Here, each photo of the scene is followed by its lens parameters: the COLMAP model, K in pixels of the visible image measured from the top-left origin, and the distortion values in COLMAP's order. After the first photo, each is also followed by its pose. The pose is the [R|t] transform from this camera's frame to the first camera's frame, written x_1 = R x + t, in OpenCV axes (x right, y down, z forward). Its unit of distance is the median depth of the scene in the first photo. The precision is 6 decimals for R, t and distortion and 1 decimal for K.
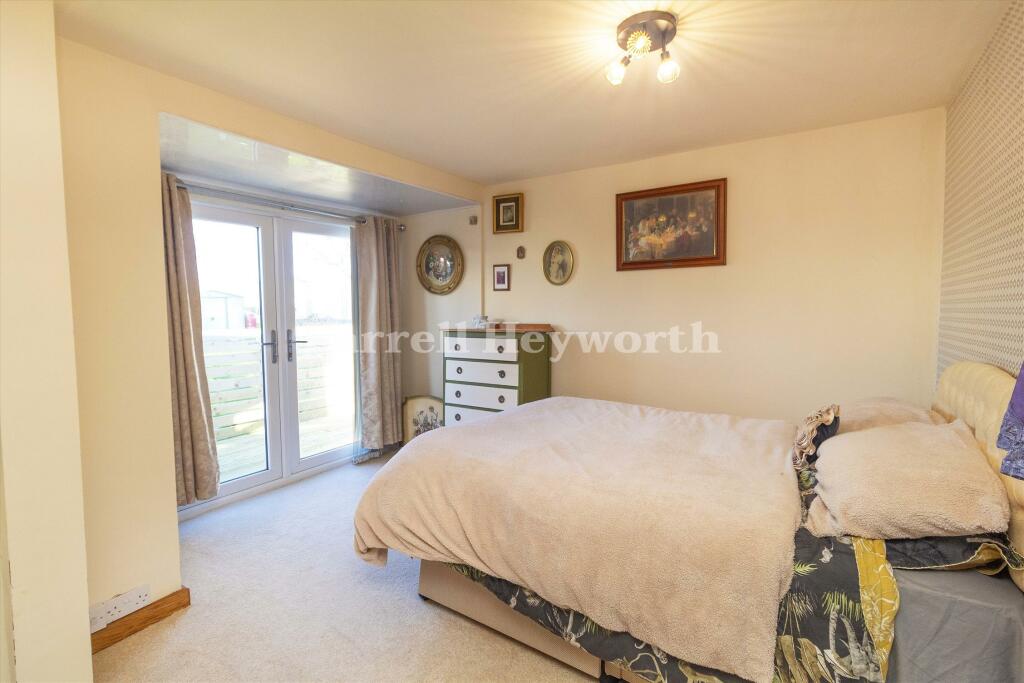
lens RADIAL K [[467.8, 0, 515.4], [0, 467.8, 339.2], [0, 0, 1]] dist [0.003703, 0.000553]
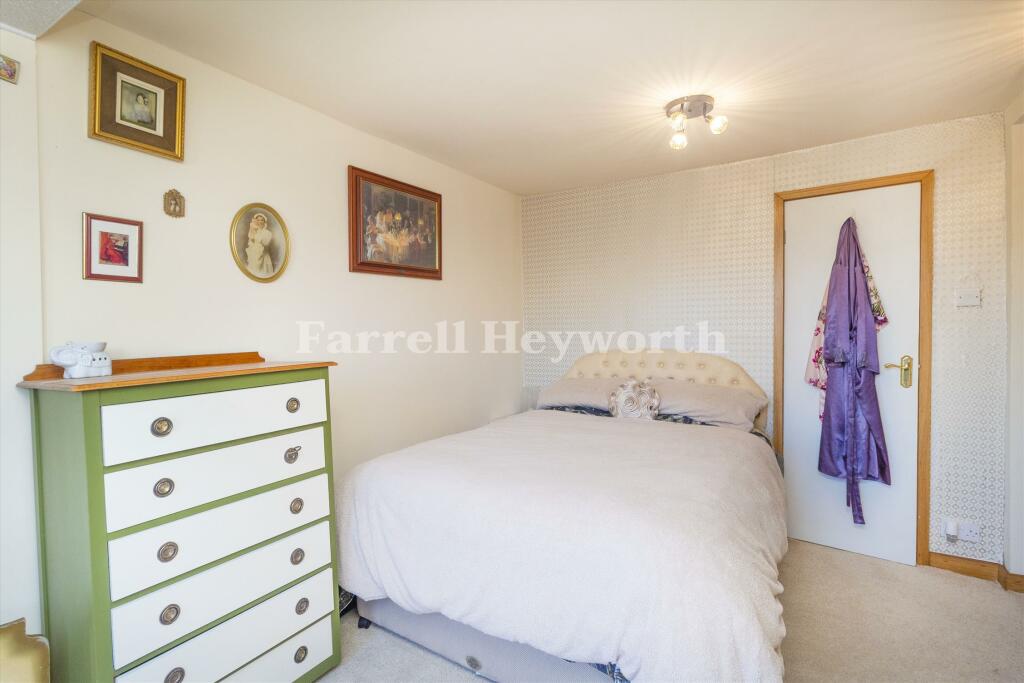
lens RADIAL K [[467.8, 0, 515.4], [0, 467.8, 339.2], [0, 0, 1]] dist [0.003703, 0.000553]
pose [[0.023165, -0.032601, 0.999200, -0.515049], [0.070931, 0.997003, 0.030884, -0.046114], [-0.997212, 0.070159, 0.025408, 0.750080]]
